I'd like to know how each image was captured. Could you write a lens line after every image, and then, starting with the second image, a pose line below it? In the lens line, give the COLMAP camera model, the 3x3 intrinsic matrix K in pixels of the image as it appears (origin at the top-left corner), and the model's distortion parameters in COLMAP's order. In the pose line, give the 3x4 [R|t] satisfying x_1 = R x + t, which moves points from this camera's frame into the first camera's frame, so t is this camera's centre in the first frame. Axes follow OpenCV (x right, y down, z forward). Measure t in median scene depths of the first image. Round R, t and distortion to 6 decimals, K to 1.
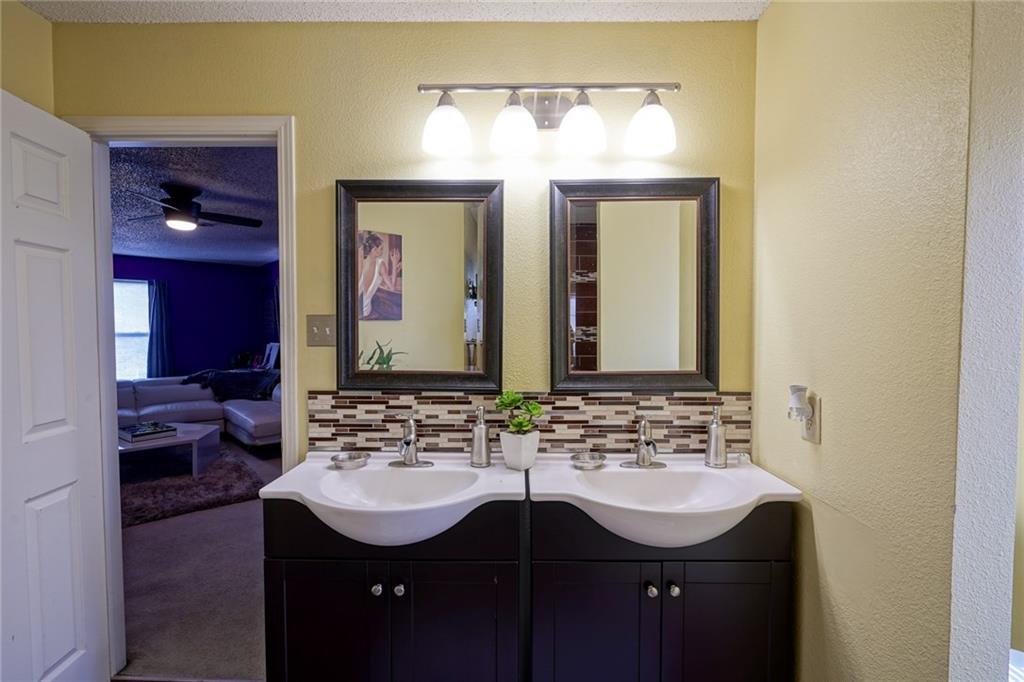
lens RADIAL K [[466.1, 0, 512.3], [0, 466.1, 345.5], [0, 0, 1]] dist [-0.011304, 0.001482]
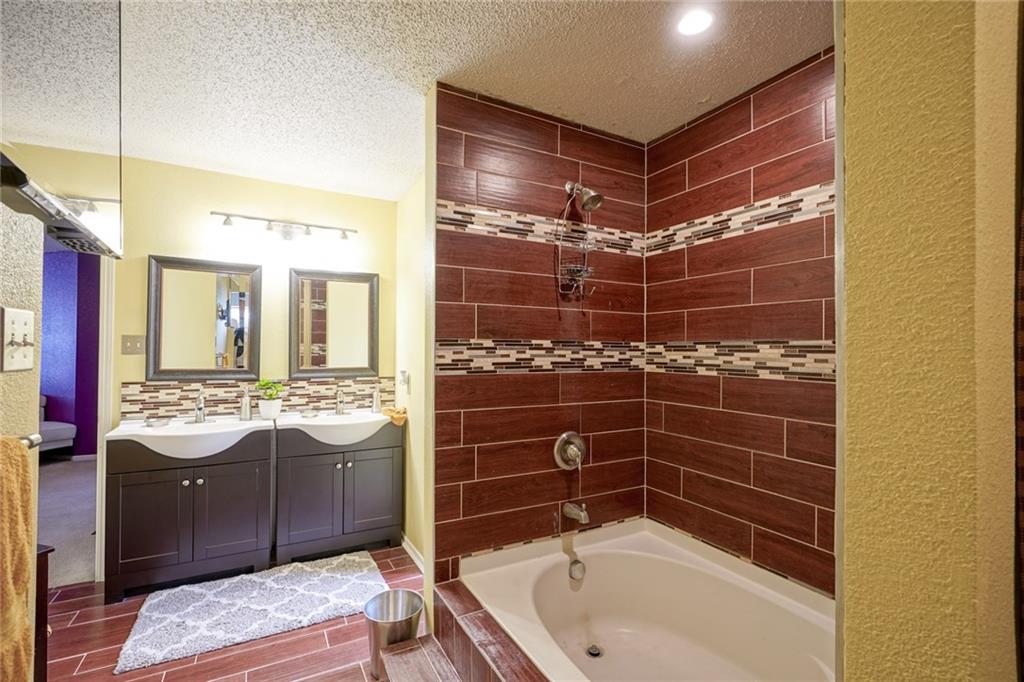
lens RADIAL K [[466.1, 0, 512.3], [0, 466.1, 345.5], [0, 0, 1]] dist [-0.011304, 0.001482]
pose [[0.868324, 0.011812, 0.495857, -0.065956], [0.006132, 0.999384, -0.034545, 0.035065], [-0.495959, 0.033037, 0.867717, -1.073383]]
